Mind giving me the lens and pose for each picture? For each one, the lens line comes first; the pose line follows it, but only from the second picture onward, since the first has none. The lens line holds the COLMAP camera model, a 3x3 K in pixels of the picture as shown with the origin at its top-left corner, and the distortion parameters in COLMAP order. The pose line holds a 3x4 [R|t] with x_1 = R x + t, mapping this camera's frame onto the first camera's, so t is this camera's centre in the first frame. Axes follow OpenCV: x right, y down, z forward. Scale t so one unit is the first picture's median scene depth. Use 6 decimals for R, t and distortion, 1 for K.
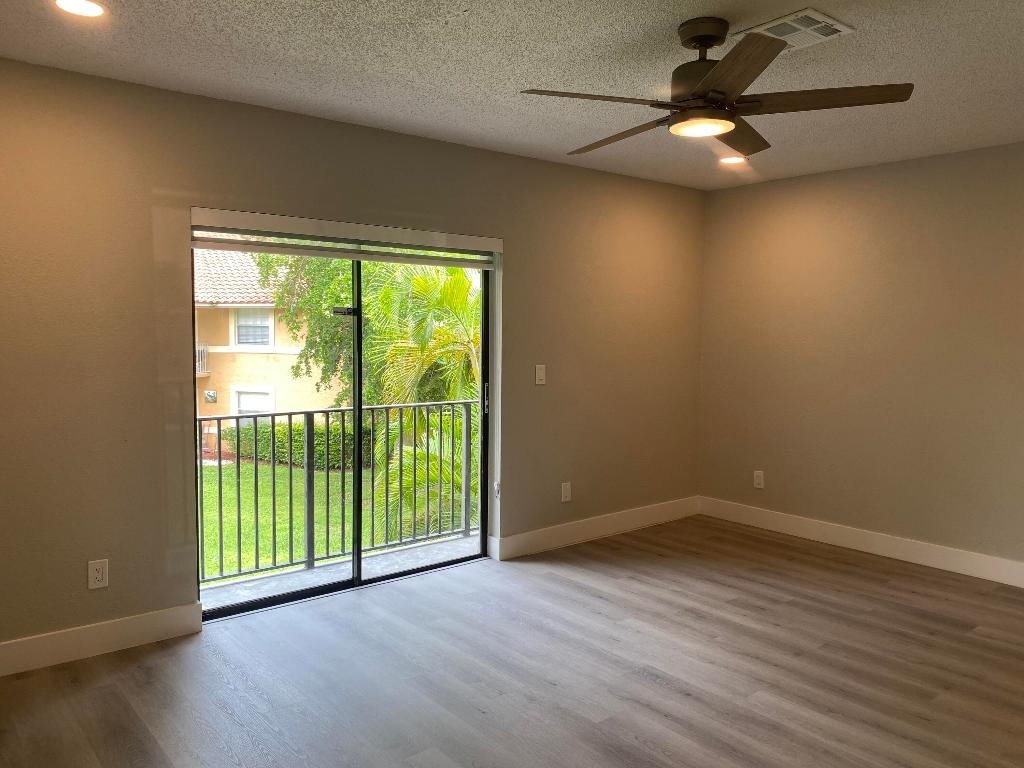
lens RADIAL K [[780.3, 0, 509.6], [0, 780.3, 378.7], [0, 0, 1]] dist [0.052954, -0.062151]
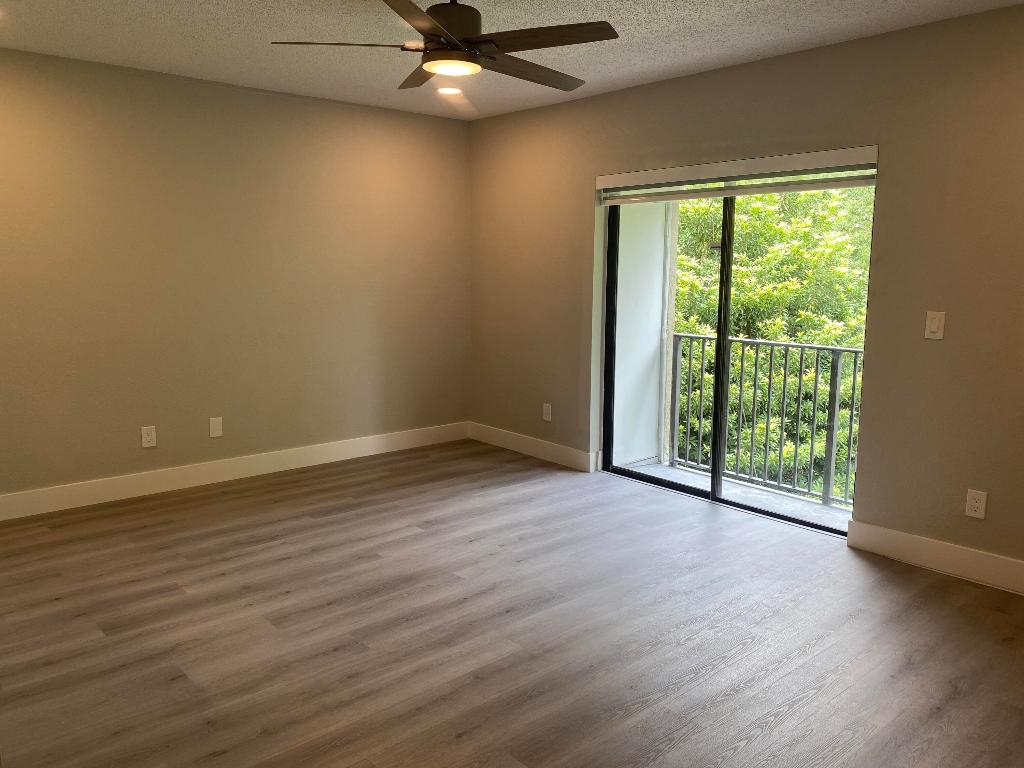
lens RADIAL K [[780.3, 0, 509.6], [0, 780.3, 378.7], [0, 0, 1]] dist [0.052954, -0.062151]
pose [[0.029481, 0.139712, -0.989753, 0.948868], [-0.070068, 0.988037, 0.137383, -0.036546], [0.997107, 0.065299, 0.038918, 0.736323]]
